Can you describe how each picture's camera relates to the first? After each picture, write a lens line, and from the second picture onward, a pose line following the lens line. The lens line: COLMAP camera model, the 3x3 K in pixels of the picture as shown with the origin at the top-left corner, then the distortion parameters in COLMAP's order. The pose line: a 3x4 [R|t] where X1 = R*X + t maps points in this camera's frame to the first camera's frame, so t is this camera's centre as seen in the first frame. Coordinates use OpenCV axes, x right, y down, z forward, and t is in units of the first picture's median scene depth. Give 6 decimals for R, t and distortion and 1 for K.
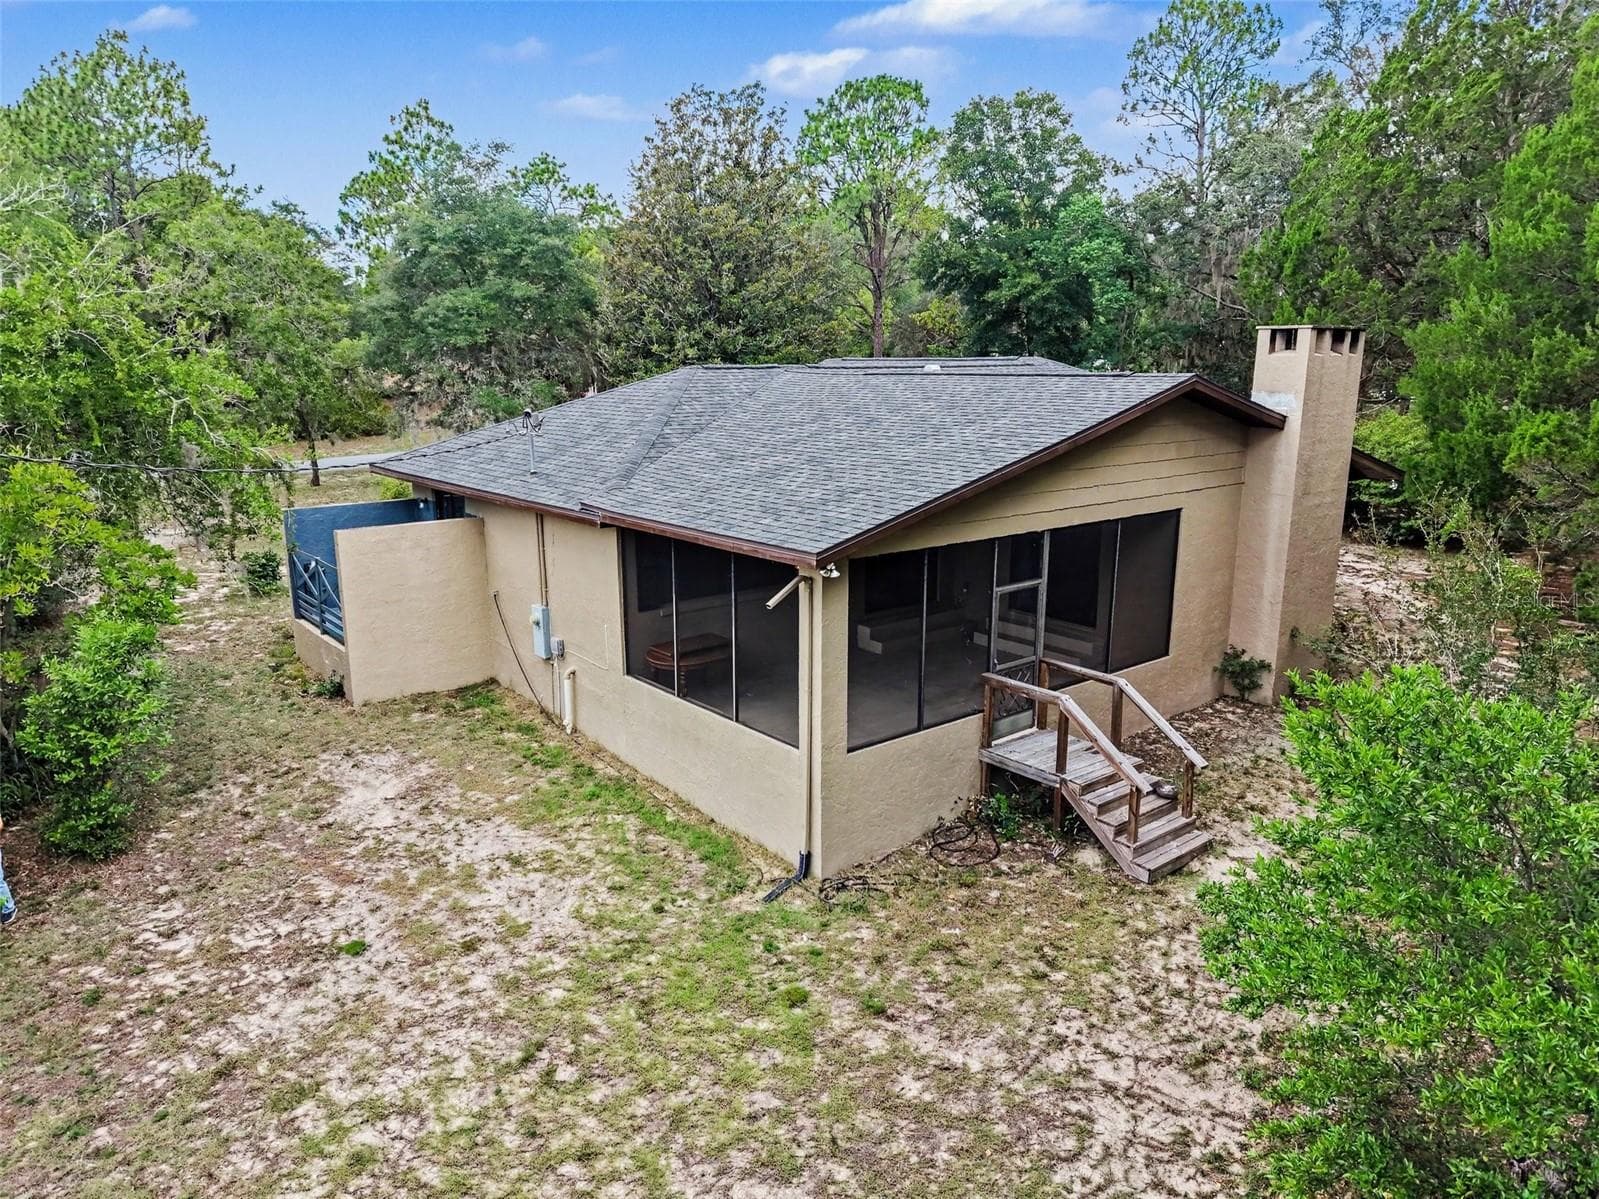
lens RADIAL K [[1074.7, 0, 799.8], [0, 1074.7, 601.7], [0, 0, 1]] dist [0.026905, -0.010953]
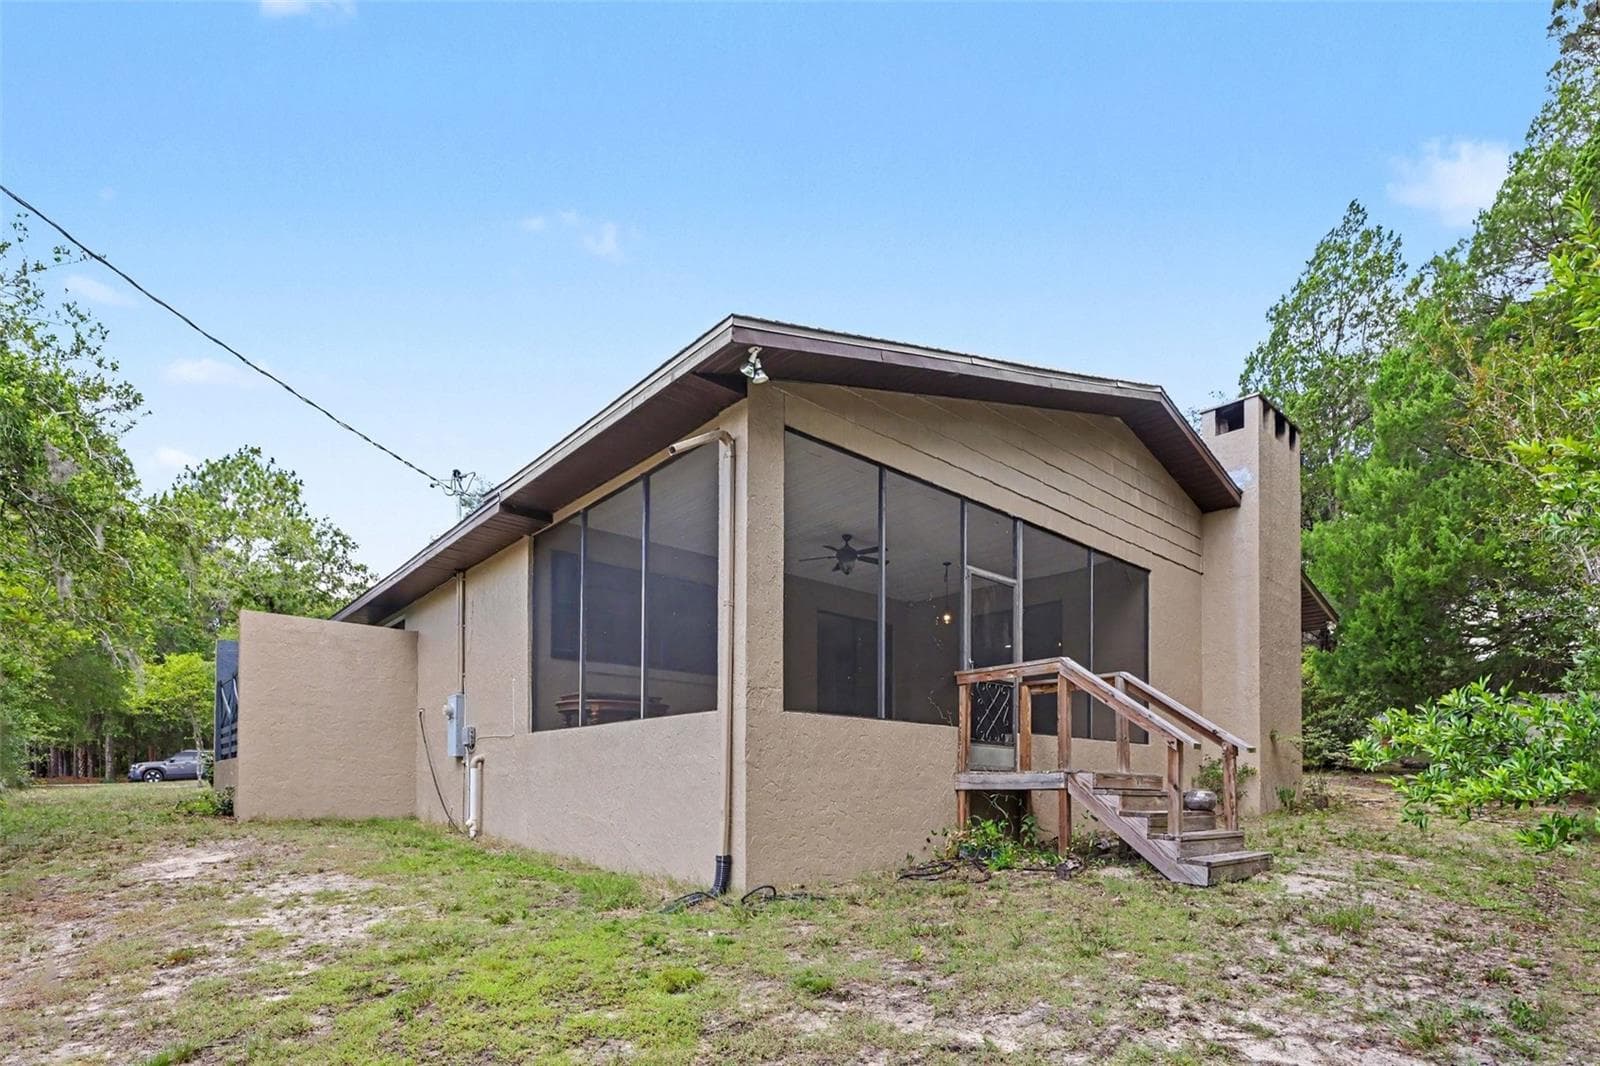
lens RADIAL K [[981.2, 0, 795.2], [0, 981.2, 532.5], [0, 0, 1]] dist [-0.004304, 0.007192]
pose [[0.999352, 0.010062, 0.034559, 0.027986], [0.000212, 0.958475, -0.285178, 0.214805], [-0.035994, 0.285000, 0.957851, 0.320131]]
